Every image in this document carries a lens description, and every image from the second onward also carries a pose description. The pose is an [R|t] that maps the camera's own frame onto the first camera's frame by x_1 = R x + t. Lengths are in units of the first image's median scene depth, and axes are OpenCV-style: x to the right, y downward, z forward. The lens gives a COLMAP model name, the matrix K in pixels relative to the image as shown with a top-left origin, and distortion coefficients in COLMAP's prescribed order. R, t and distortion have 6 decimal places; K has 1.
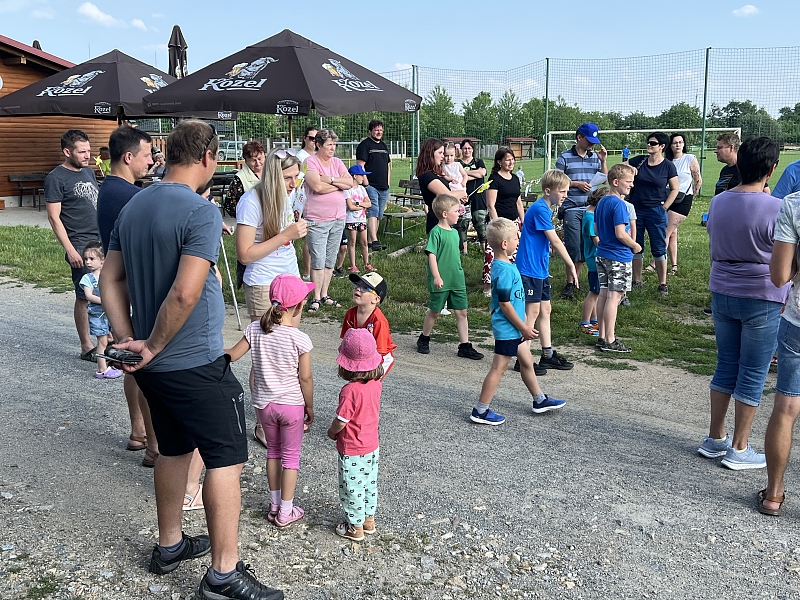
lens RADIAL K [[847.8, 0, 400.0], [0, 847.8, 300.0], [0, 0, 1]] dist [0.010538, 0.000294]
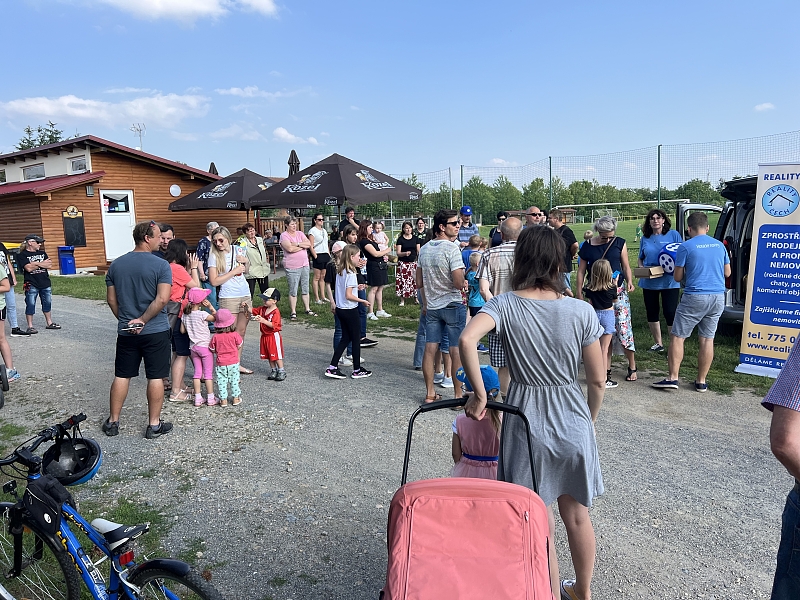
lens RADIAL K [[590.9, 0, 400.0], [0, 590.9, 300.0], [0, 0, 1]] dist [0.026649, -0.035965]
pose [[0.991244, -0.014129, -0.131287, 0.138533], [0.008287, 0.998955, -0.044943, 0.017173], [0.131785, 0.043461, 0.990325, -0.106183]]
